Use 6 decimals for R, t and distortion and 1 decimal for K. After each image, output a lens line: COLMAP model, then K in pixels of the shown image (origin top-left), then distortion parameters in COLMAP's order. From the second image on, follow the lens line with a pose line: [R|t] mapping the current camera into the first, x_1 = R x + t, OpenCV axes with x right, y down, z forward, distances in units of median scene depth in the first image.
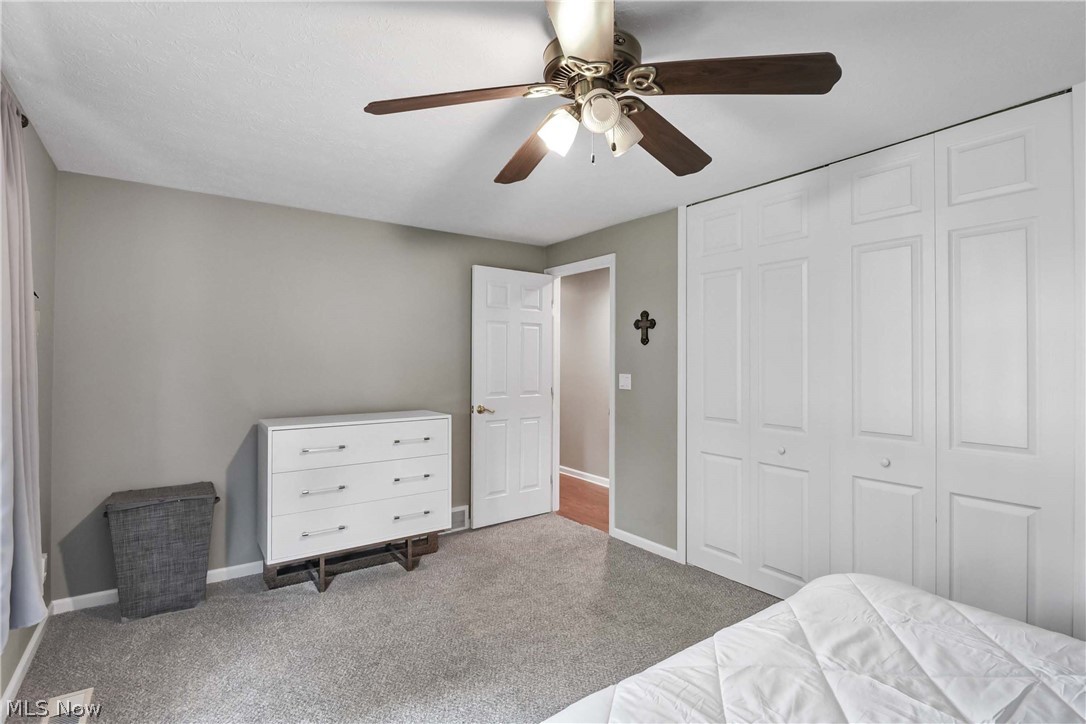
lens RADIAL K [[514.5, 0, 544.2], [0, 514.5, 358.2], [0, 0, 1]] dist [-0.021472, -0.006364]
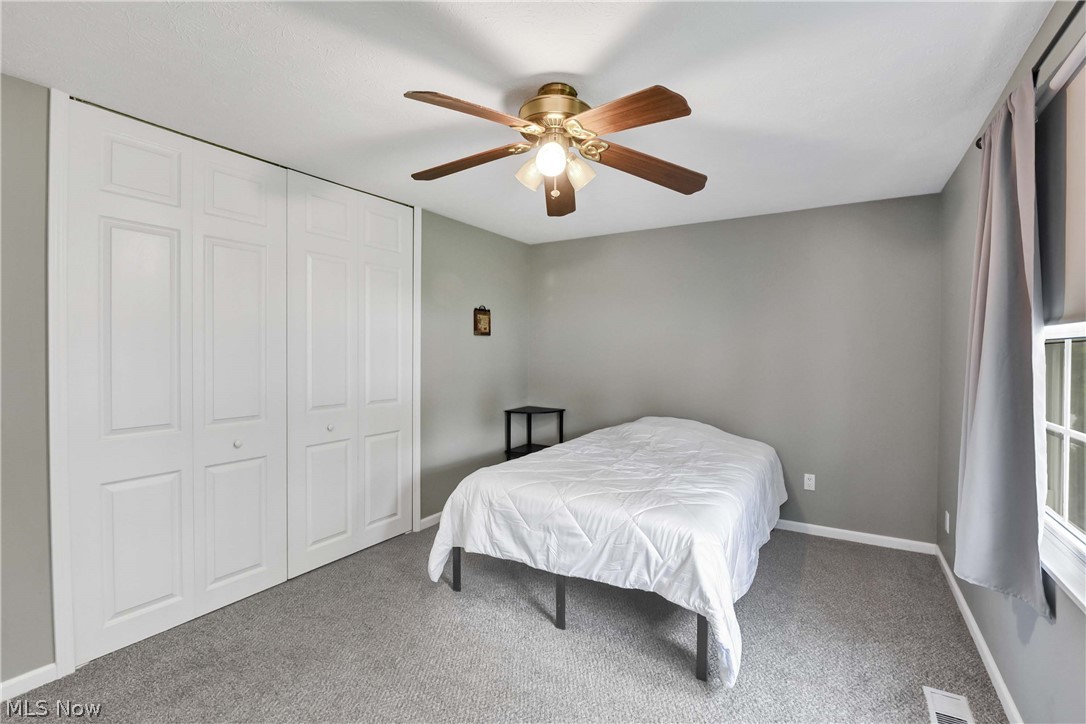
lens RADIAL K [[494.6, 0, 546.9], [0, 494.6, 358.8], [0, 0, 1]] dist [-0.003798, -0.009796]
pose [[-0.390437, -0.008810, 0.920588, -0.548577], [0.000125, 0.999954, 0.009622, 0.016368], [-0.920630, 0.003872, -0.390417, 0.782176]]
